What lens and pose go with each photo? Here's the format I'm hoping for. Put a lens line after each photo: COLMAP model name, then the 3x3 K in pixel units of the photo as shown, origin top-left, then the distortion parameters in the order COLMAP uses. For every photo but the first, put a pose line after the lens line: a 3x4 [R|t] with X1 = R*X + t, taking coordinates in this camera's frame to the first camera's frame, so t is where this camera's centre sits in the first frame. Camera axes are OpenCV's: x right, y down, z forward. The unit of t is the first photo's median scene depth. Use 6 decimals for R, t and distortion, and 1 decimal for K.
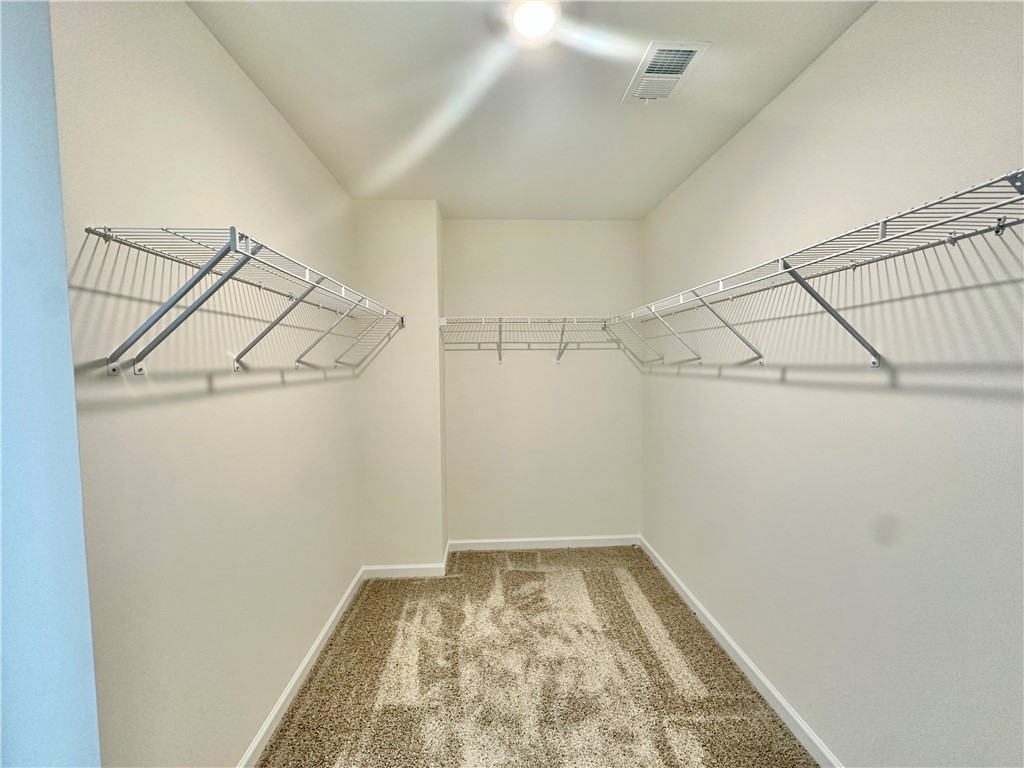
lens RADIAL K [[410.0, 0, 510.4], [0, 410.0, 378.7], [0, 0, 1]] dist [-0.003625, 0.000810]
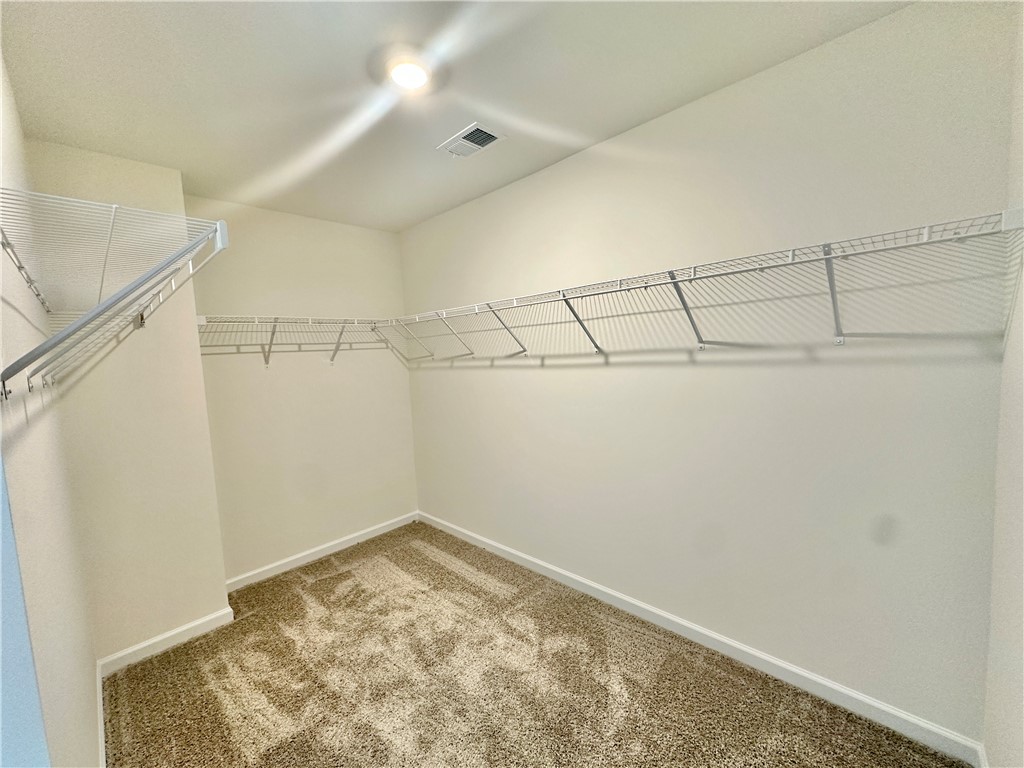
lens RADIAL K [[410.0, 0, 512.3], [0, 410.0, 377.5], [0, 0, 1]] dist [-0.003625, 0.000810]
pose [[0.726407, -0.072418, 0.683439, -0.344611], [0.073572, 0.996912, 0.027437, -0.000672], [-0.683316, 0.030352, 0.729492, -0.033564]]
